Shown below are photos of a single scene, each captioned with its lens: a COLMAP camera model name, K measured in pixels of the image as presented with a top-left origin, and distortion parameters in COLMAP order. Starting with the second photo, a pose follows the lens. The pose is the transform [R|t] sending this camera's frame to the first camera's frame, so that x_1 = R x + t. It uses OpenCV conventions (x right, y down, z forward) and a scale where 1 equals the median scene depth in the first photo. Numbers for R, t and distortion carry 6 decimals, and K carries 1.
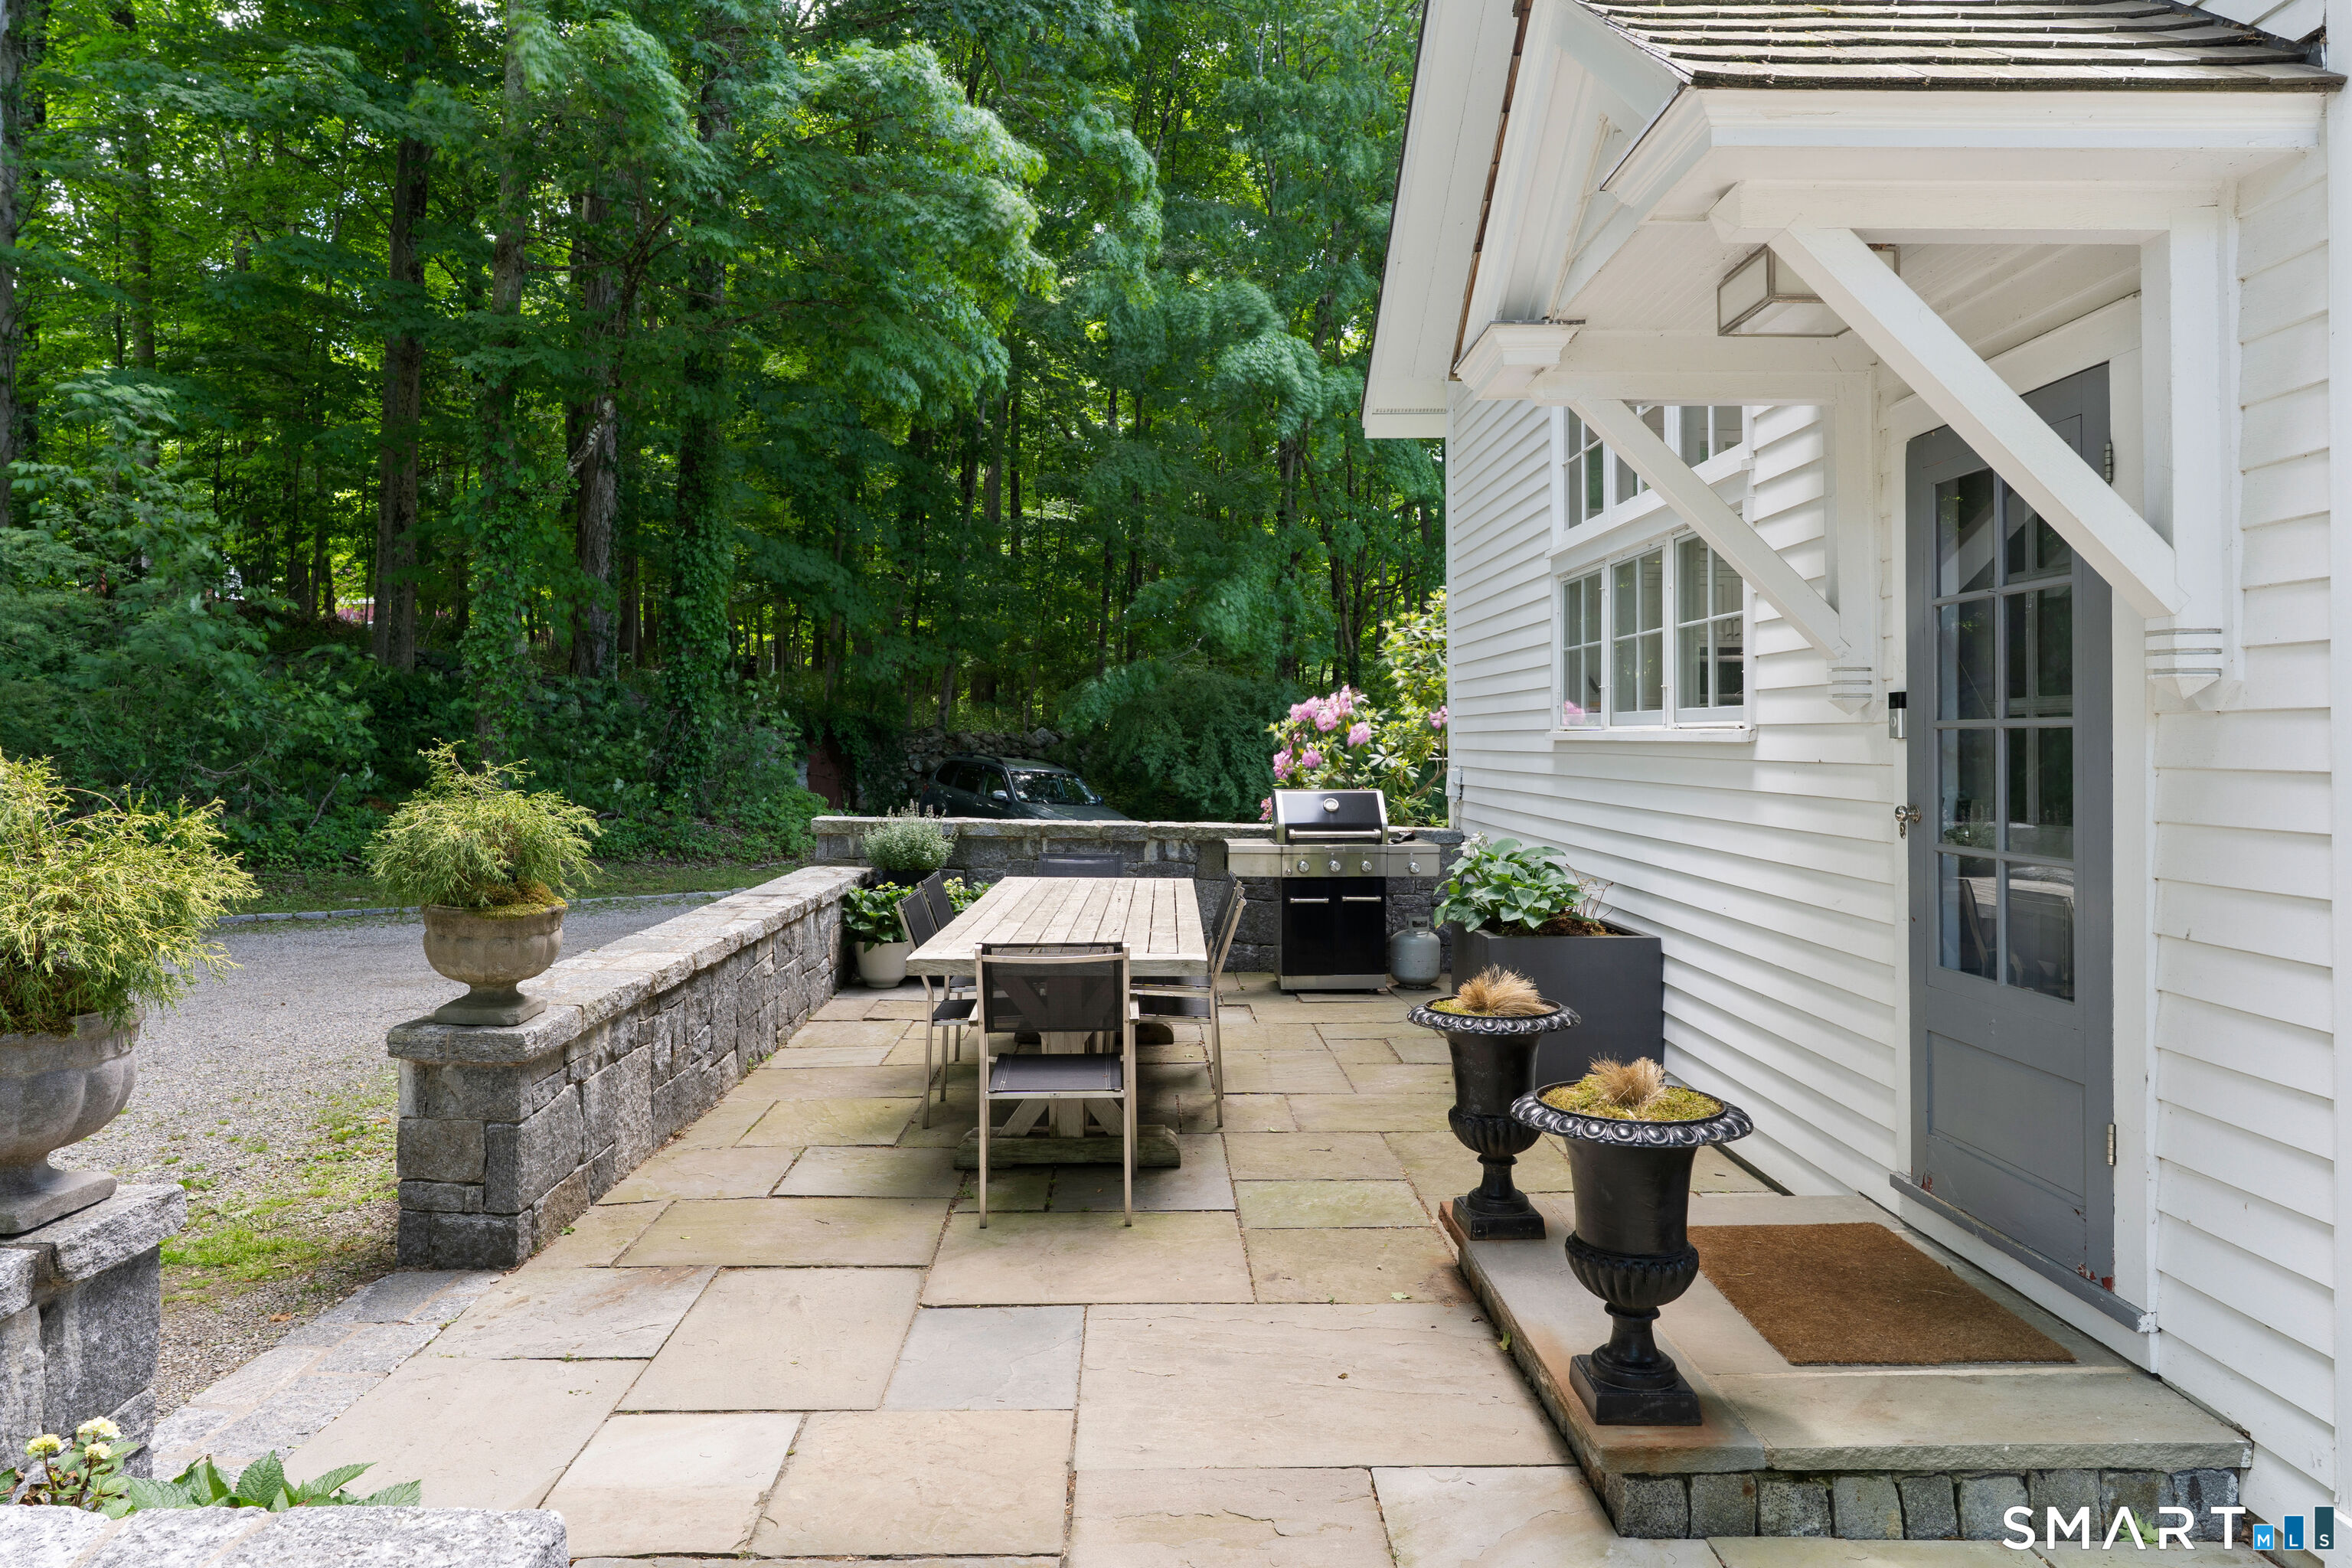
lens RADIAL K [[1468.3, 0, 1176.0], [0, 1468.3, 784.0], [0, 0, 1]] dist [0.002393, 0.000409]
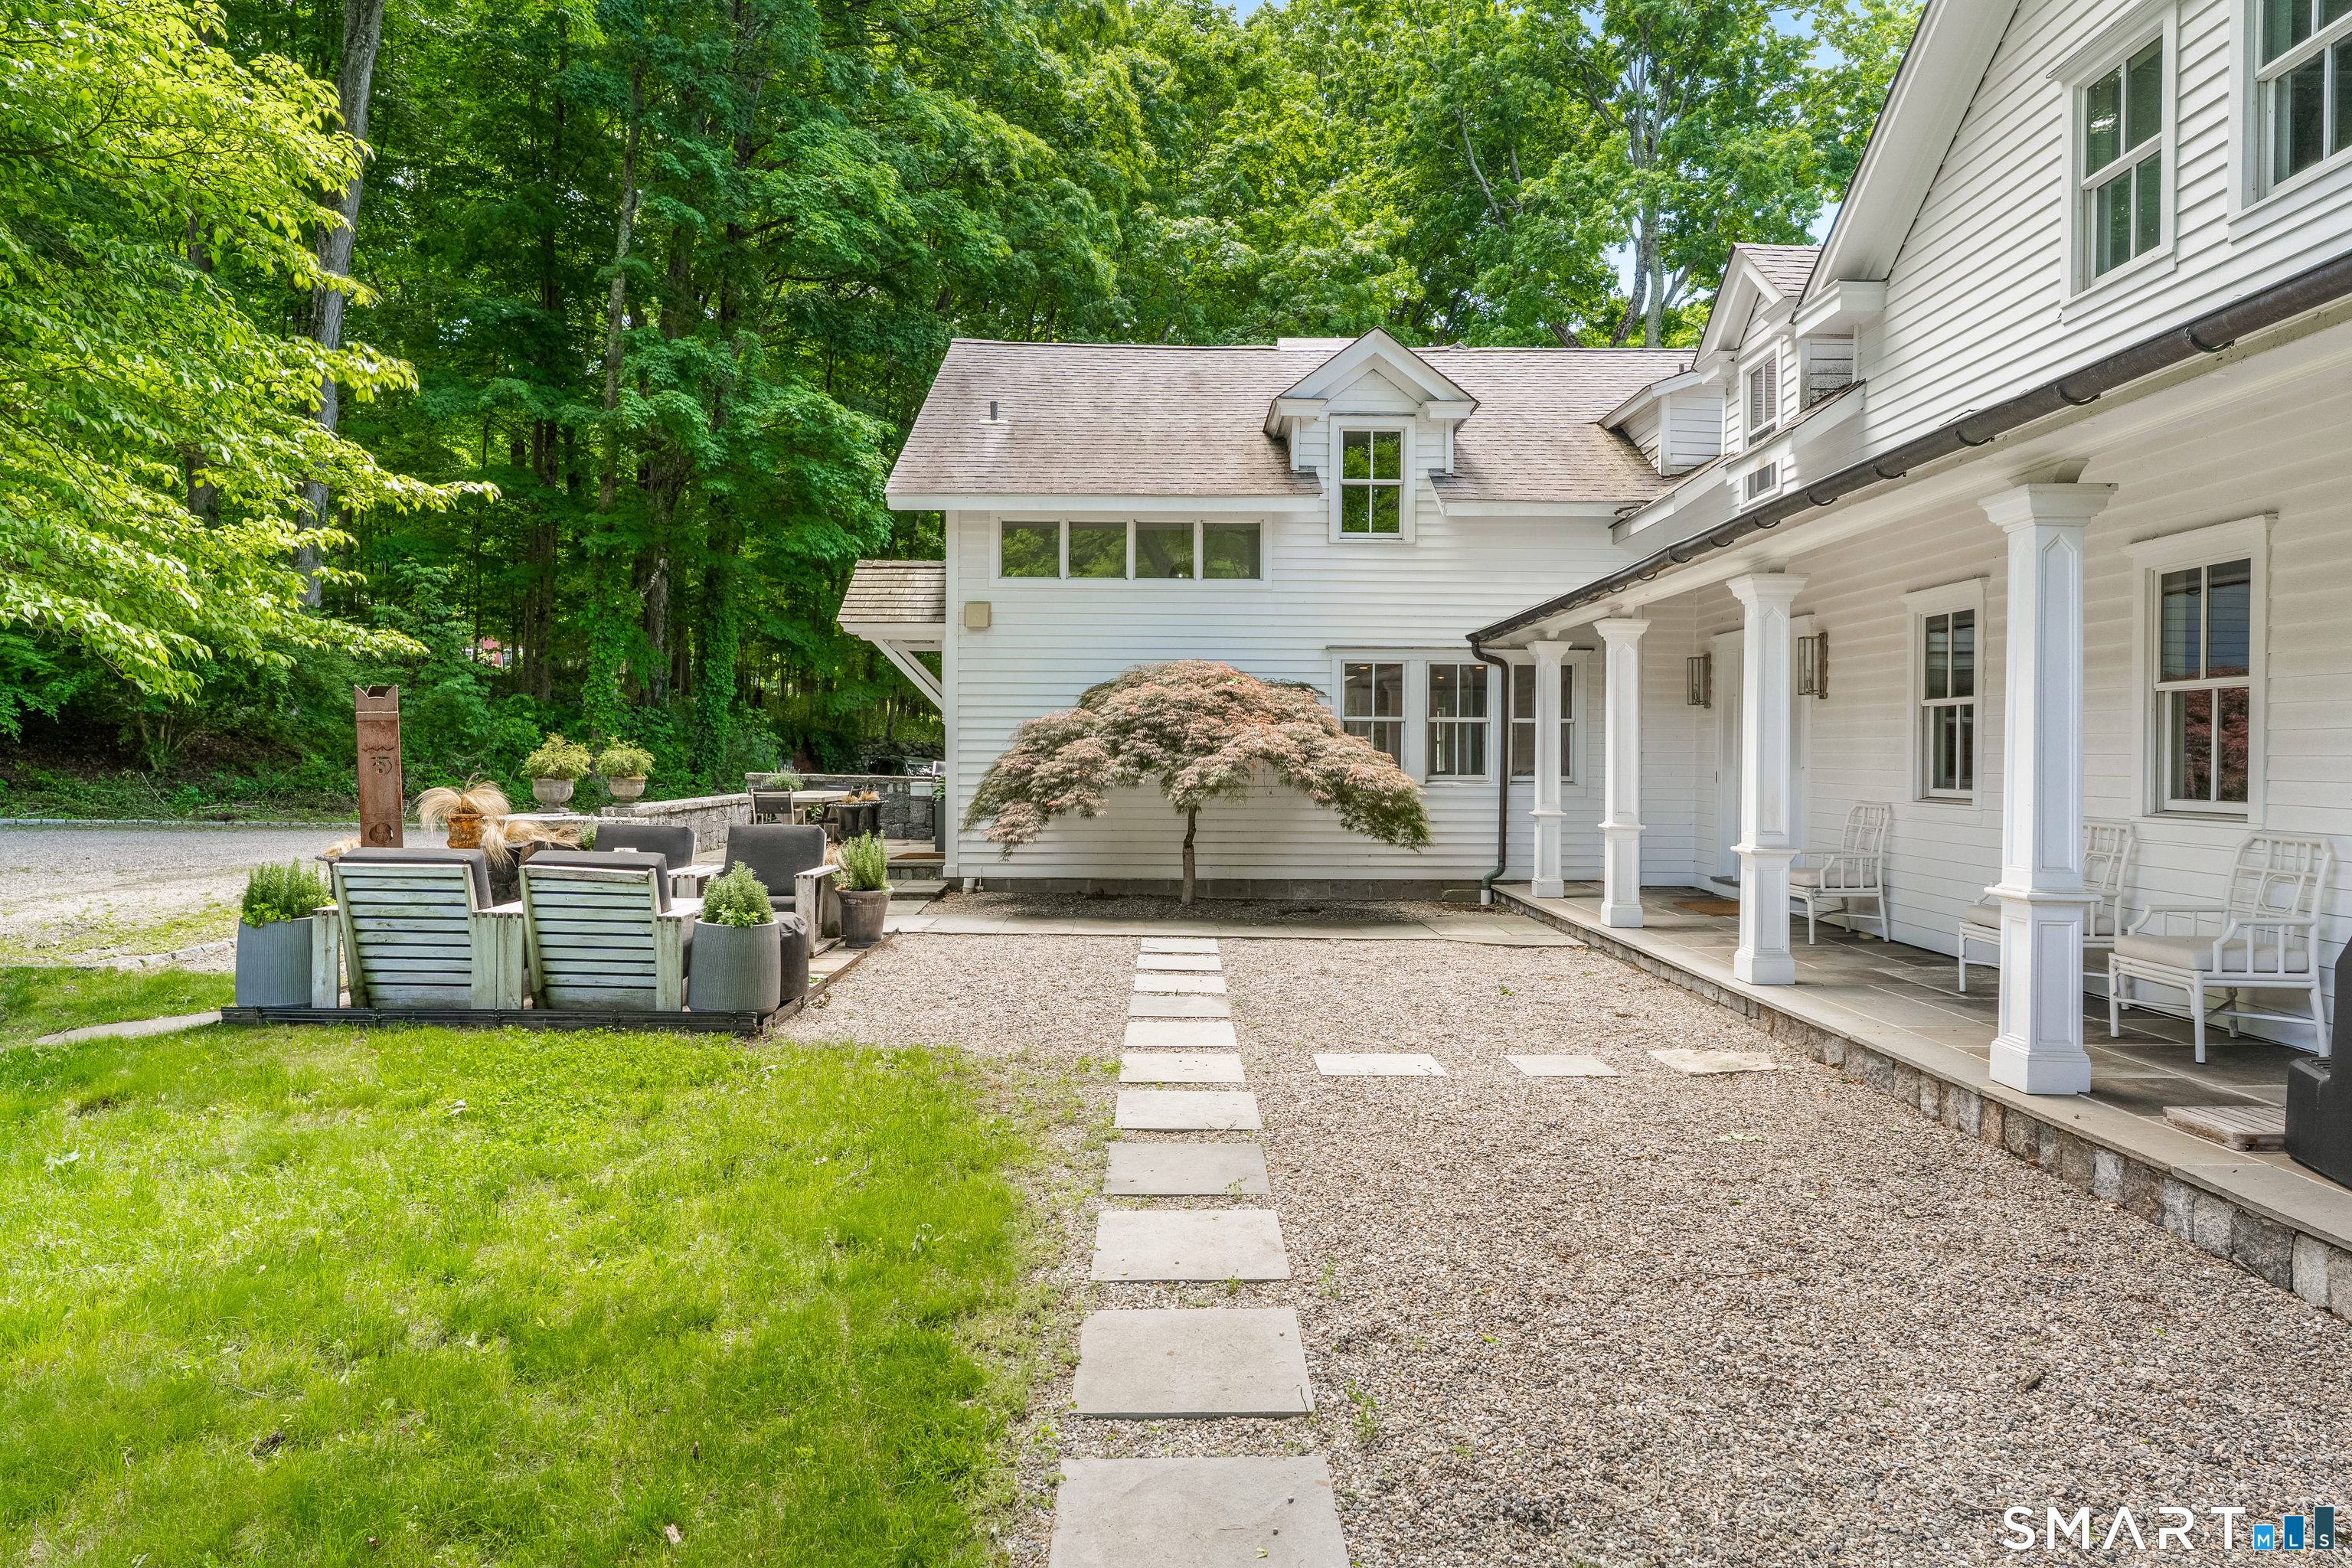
lens RADIAL K [[1391.3, 0, 1176.0], [0, 1391.3, 784.0], [0, 0, 1]] dist [0.001770, 0.000807]
pose [[0.999817, 0.005491, -0.018300, 0.217510], [-0.005667, 0.999938, -0.009581, 0.026556], [0.018246, 0.009683, 0.999787, -0.547931]]
